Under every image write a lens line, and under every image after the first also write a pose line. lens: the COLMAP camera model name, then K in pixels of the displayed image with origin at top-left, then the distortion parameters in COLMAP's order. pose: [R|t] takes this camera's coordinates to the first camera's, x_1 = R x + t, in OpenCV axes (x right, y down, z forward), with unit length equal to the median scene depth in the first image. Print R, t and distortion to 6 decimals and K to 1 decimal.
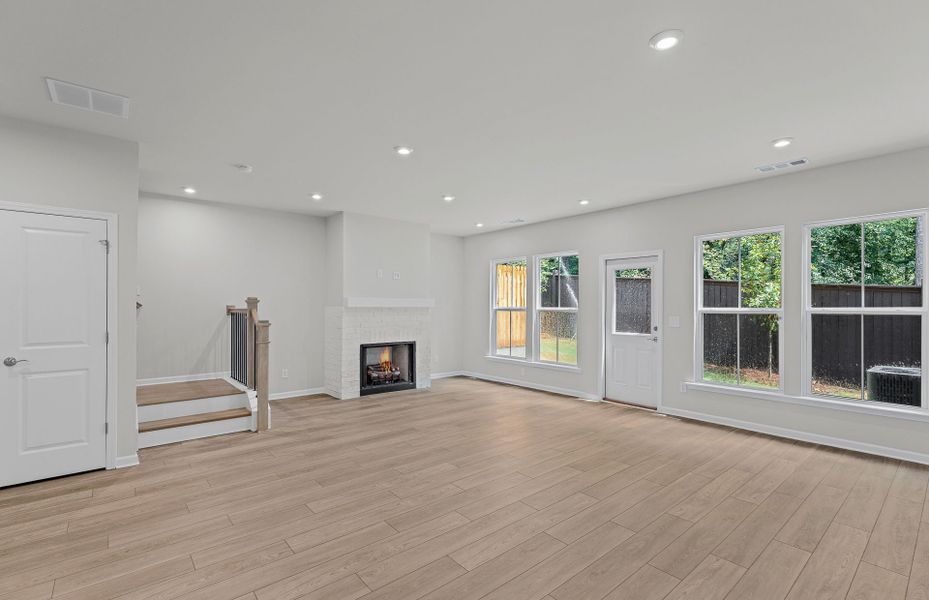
lens RADIAL K [[417.9, 0, 464.5], [0, 417.9, 300.0], [0, 0, 1]] dist [-0.000879, 0.000031]
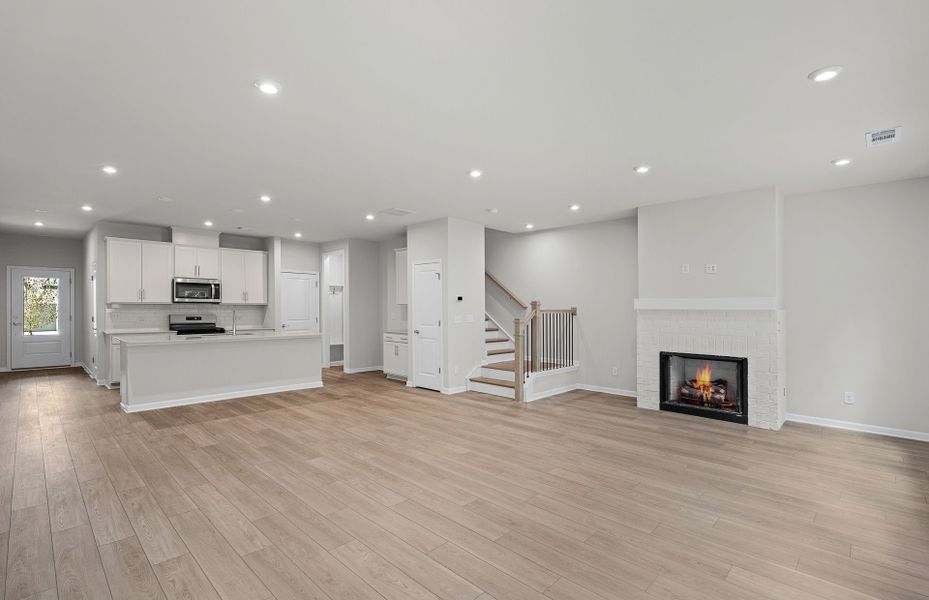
lens RADIAL K [[429.4, 0, 461.9], [0, 429.4, 312.0], [0, 0, 1]] dist [-0.020939, -0.000161]
pose [[0.096952, 0.010827, -0.995230, 1.164314], [0.010337, 0.999876, 0.011885, 0.014616], [0.995235, -0.011440, 0.096828, 0.949540]]
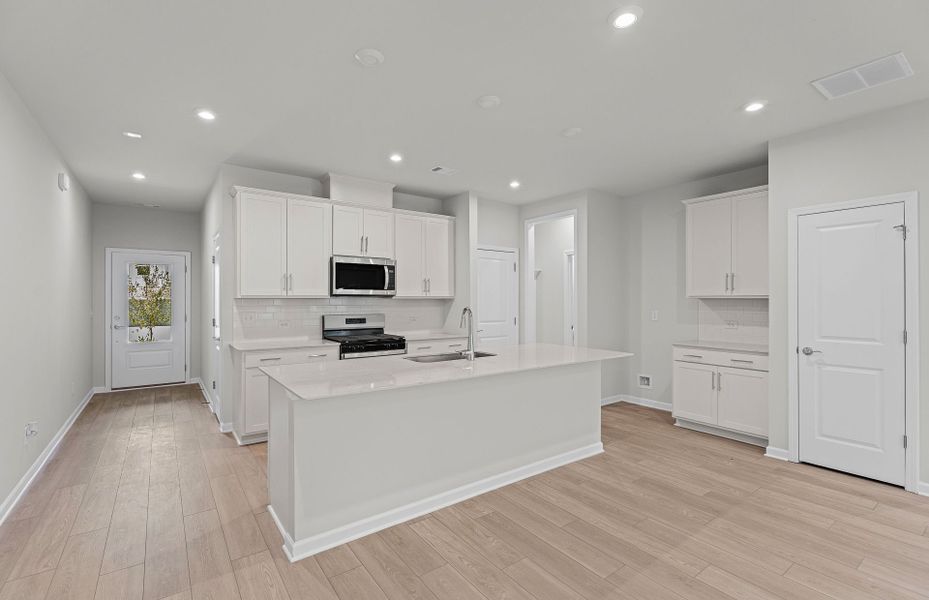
lens RADIAL K [[413.4, 0, 455.0], [0, 413.4, 298.8], [0, 0, 1]] dist [-0.002429, -0.000436]
pose [[-0.082222, -0.002925, -0.996610, 0.075308], [0.017443, 0.999838, -0.004373, -0.002645], [0.996461, -0.017743, -0.082158, 0.149225]]
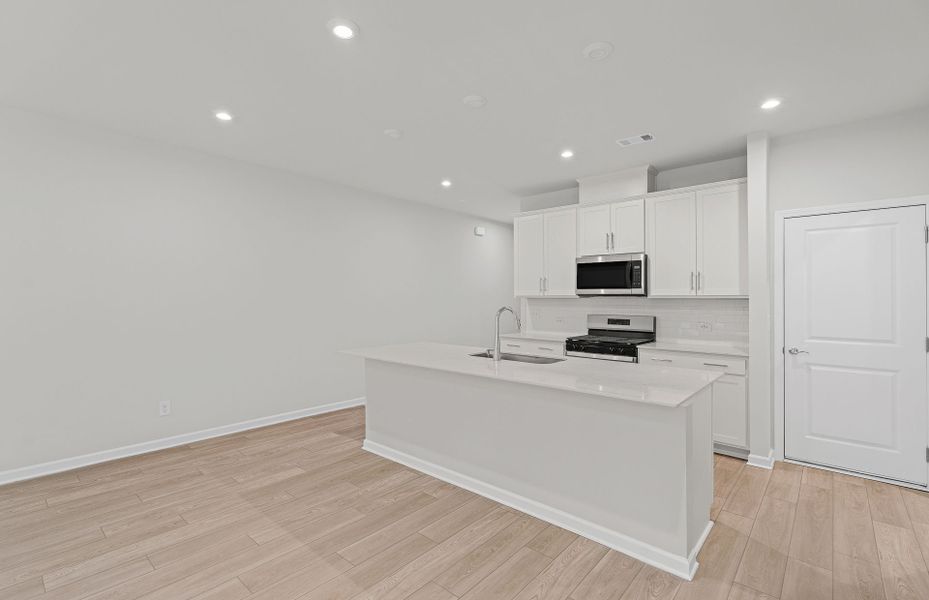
lens RADIAL K [[417.9, 0, 464.5], [0, 417.9, 300.0], [0, 0, 1]] dist [-0.020014, -0.000094]
pose [[-0.989613, -0.003505, -0.143712, -0.655954], [-0.001150, 0.999864, -0.016470, 0.013597], [0.143750, -0.016133, -0.989483, 1.007391]]
